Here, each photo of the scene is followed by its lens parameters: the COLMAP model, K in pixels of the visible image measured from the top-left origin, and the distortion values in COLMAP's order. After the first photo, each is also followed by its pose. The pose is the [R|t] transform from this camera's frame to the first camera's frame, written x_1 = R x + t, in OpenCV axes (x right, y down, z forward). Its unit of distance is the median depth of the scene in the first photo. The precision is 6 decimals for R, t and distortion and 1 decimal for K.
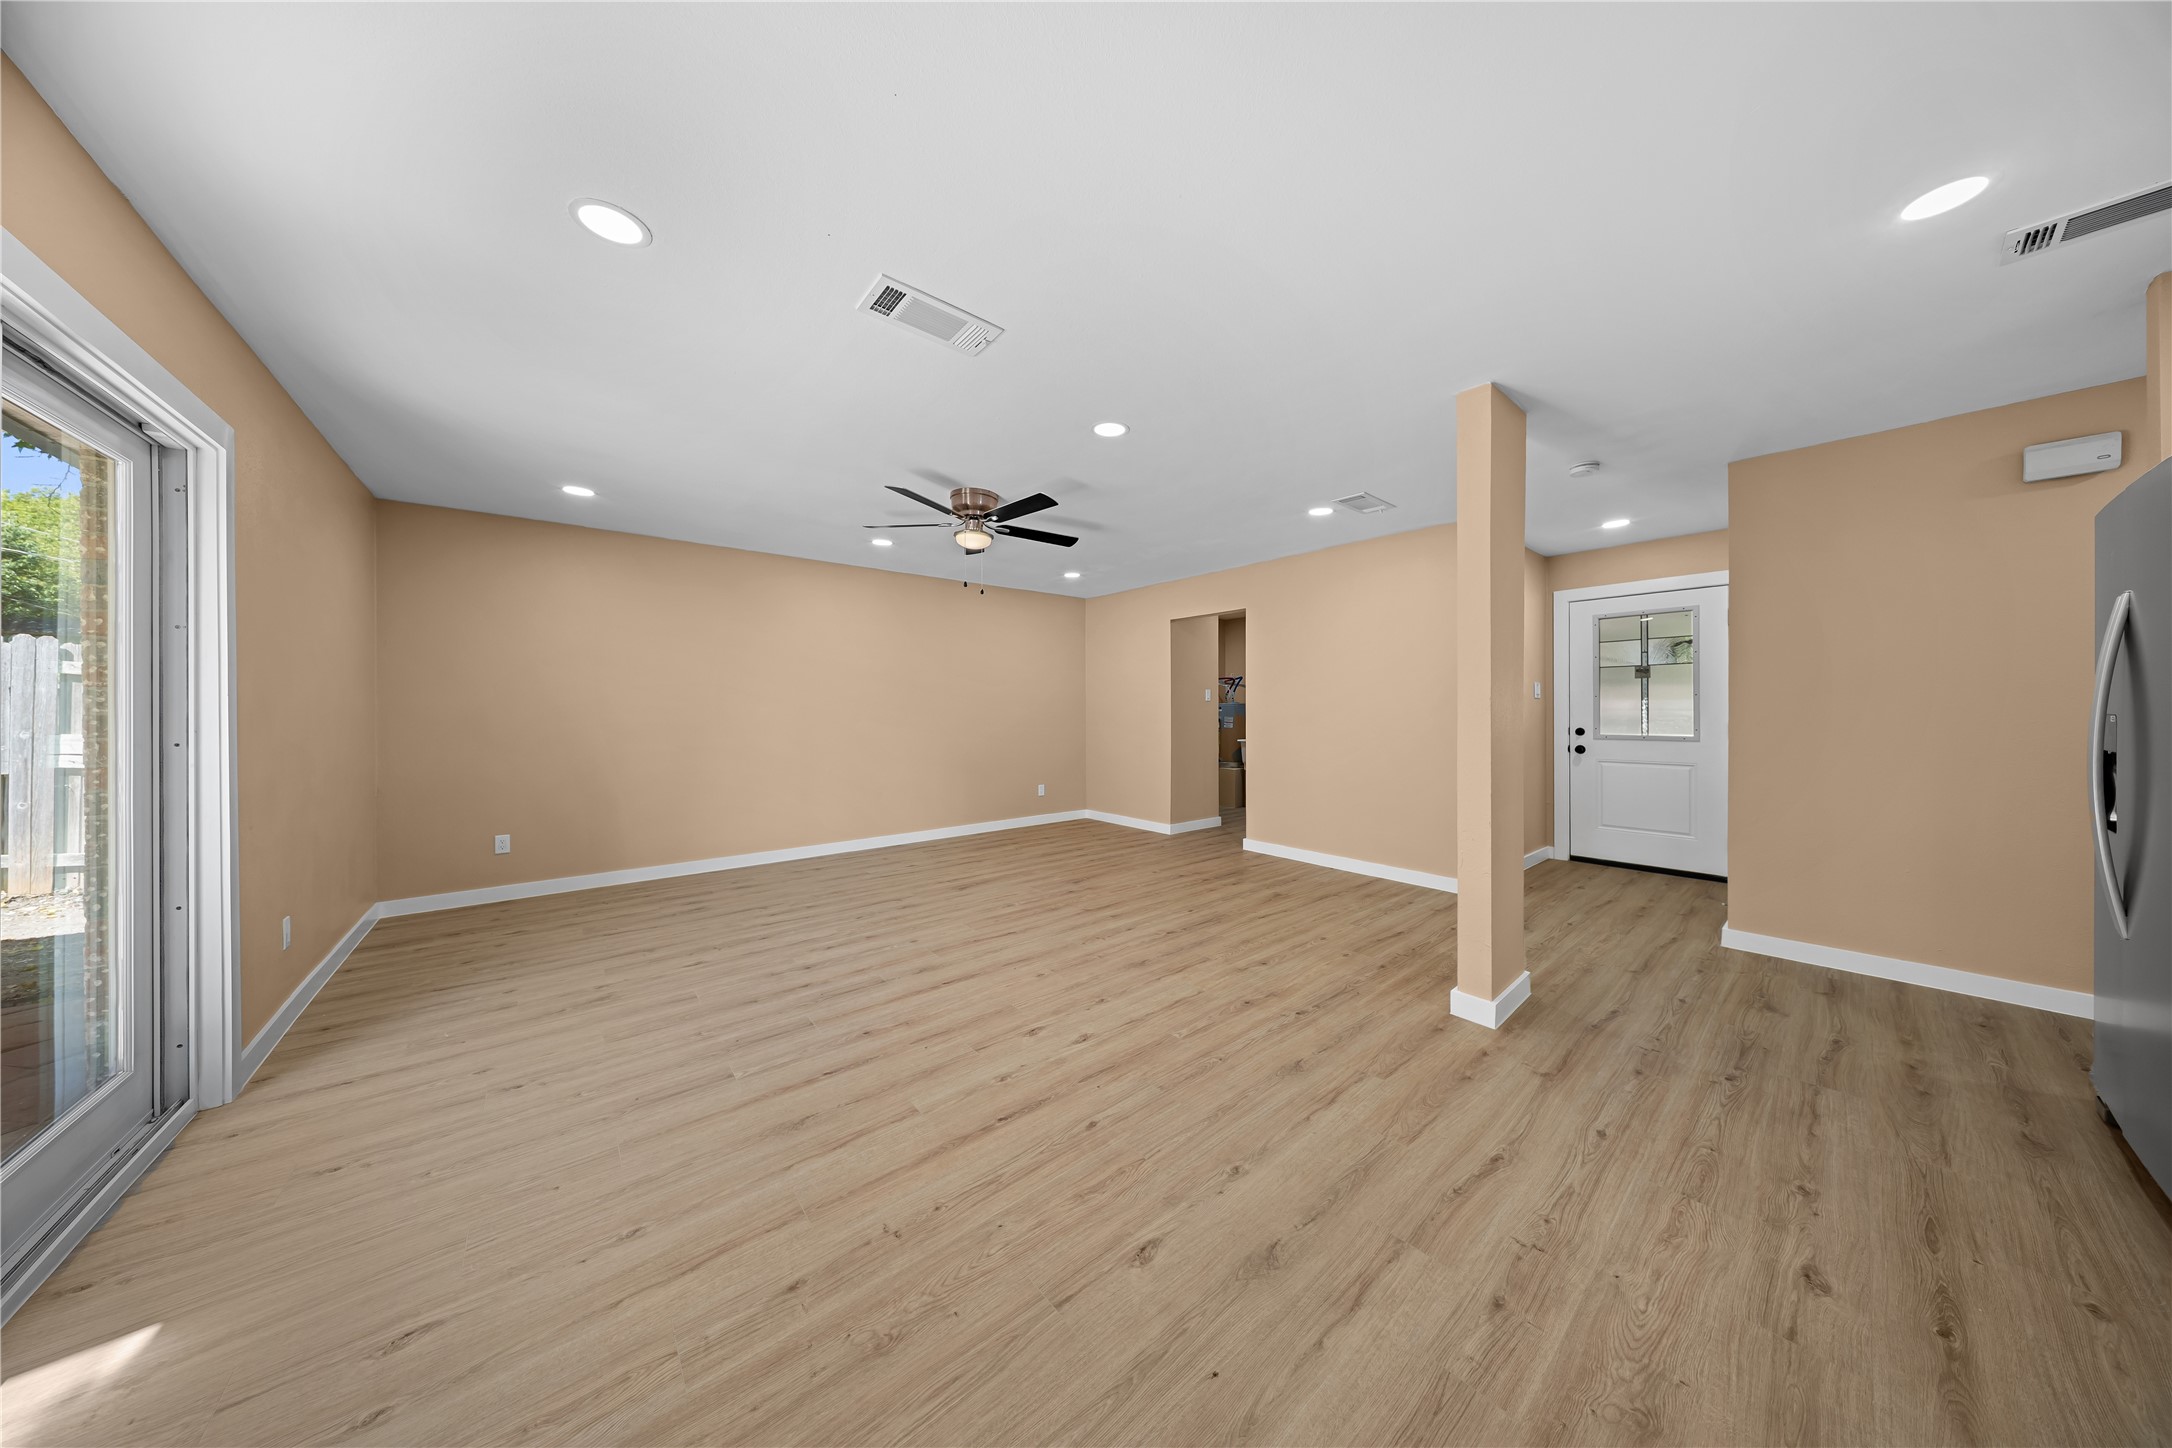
lens RADIAL K [[639.7, 0, 1091.8], [0, 639.7, 721.4], [0, 0, 1]] dist [-0.001269, -0.000214]
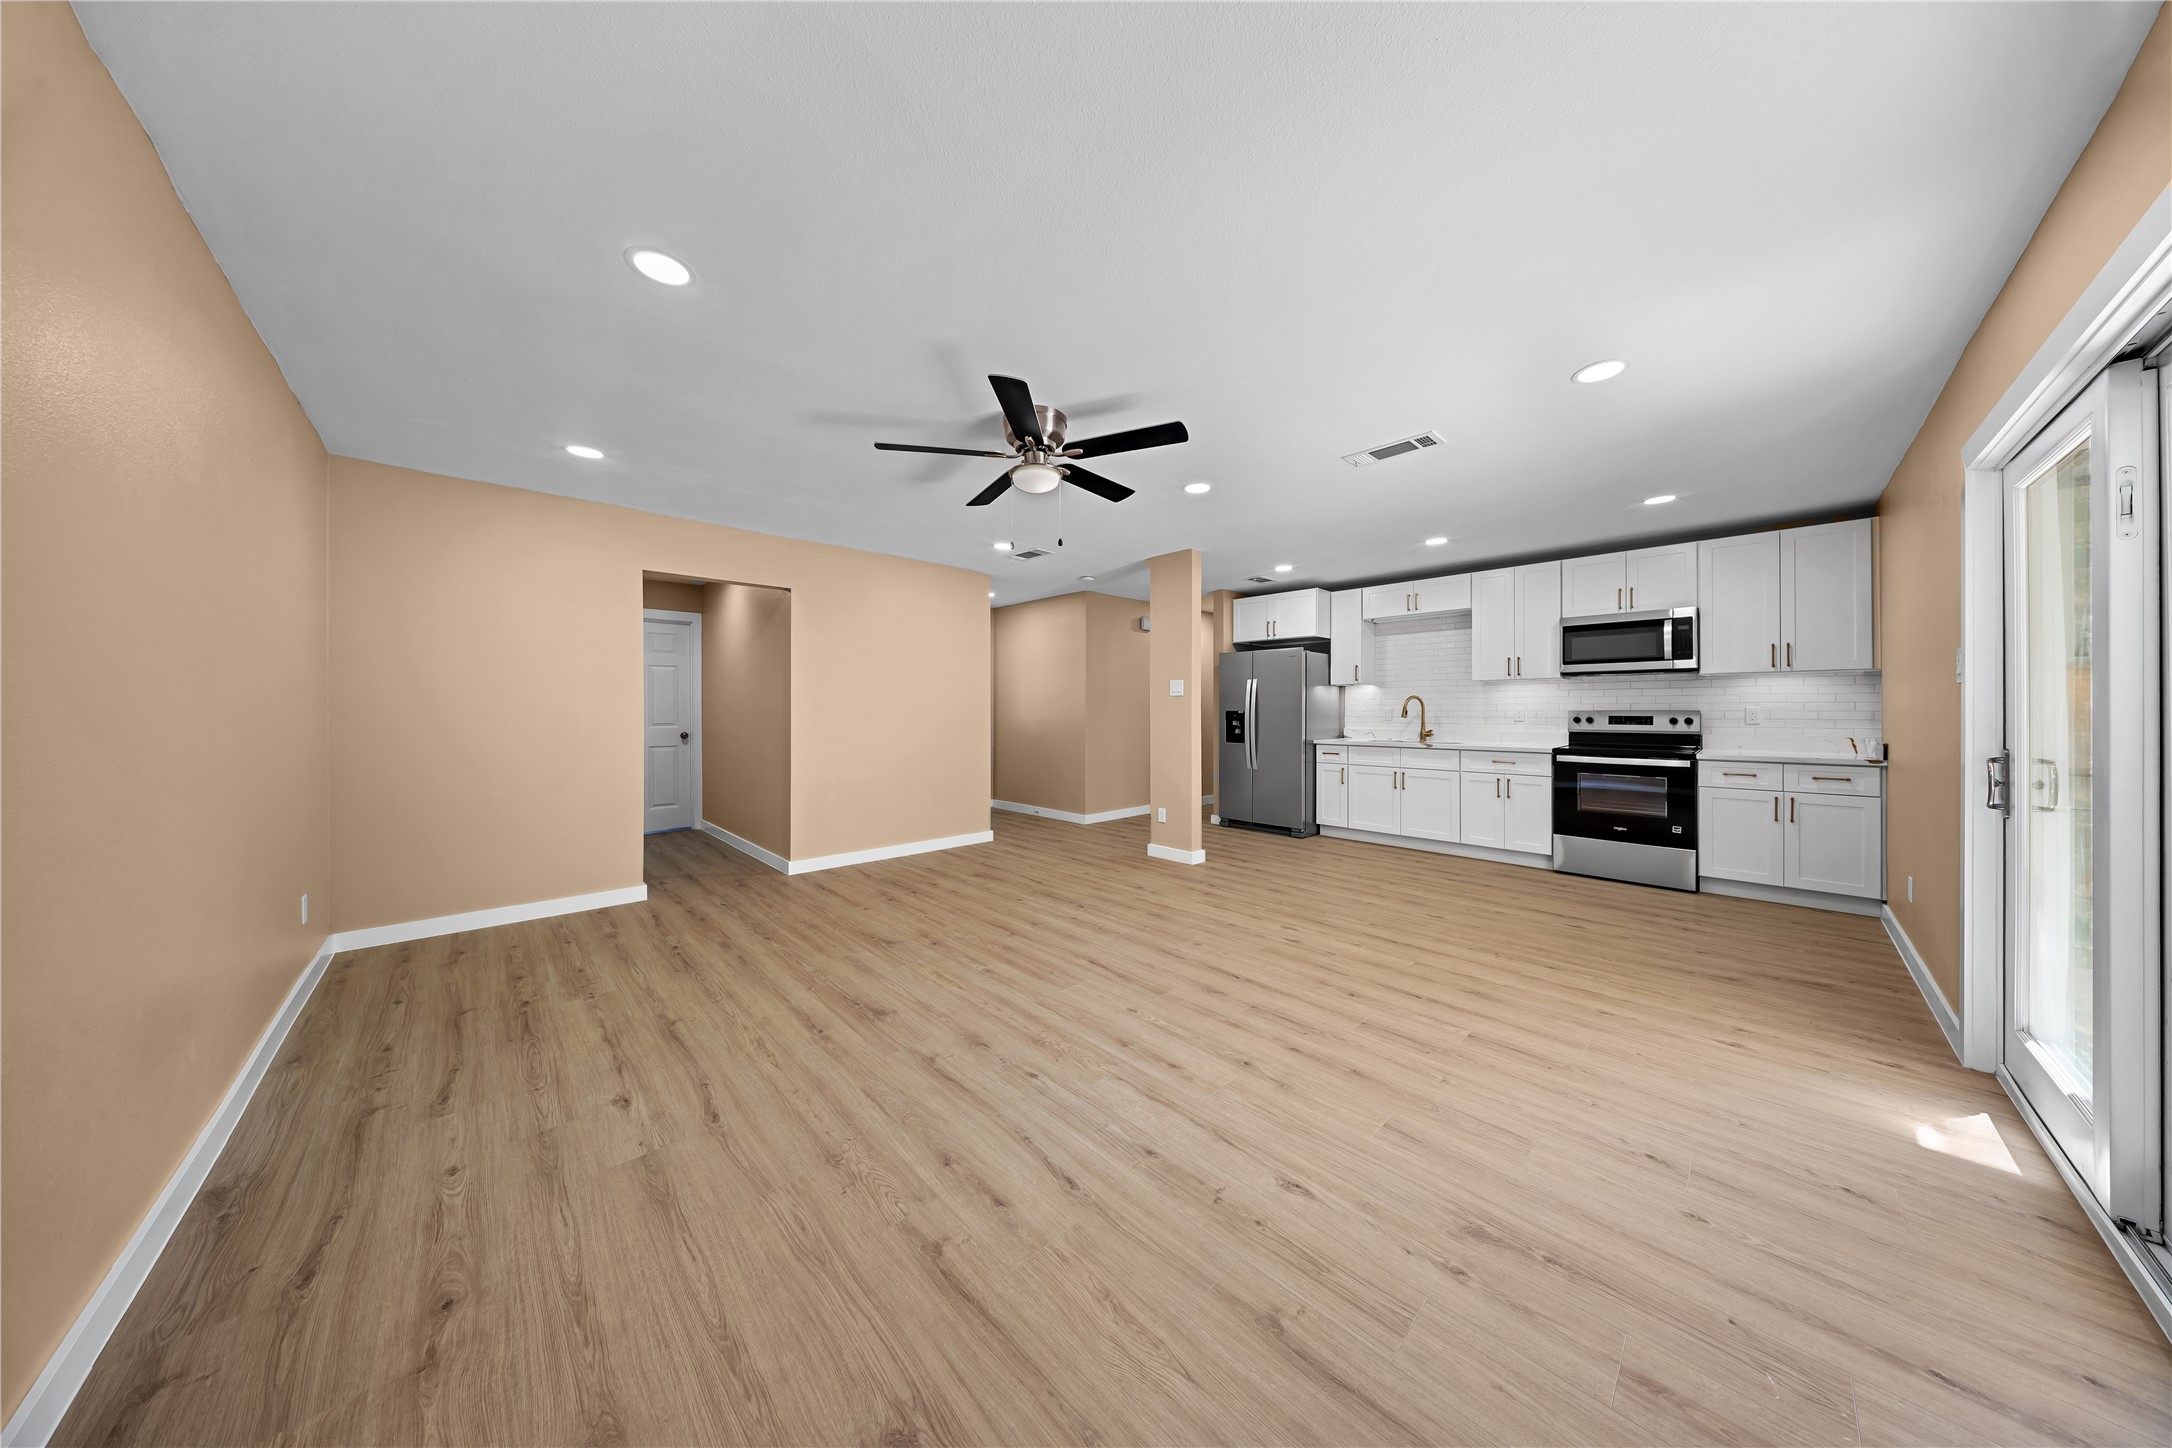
lens RADIAL K [[639.7, 0, 1094.8], [0, 639.7, 709.8], [0, 0, 1]] dist [-0.001269, -0.000214]
pose [[-0.064709, -0.001618, 0.997903, -1.013323], [0.020633, 0.999783, 0.002959, -0.015519], [-0.997691, 0.020781, -0.064662, 1.065028]]
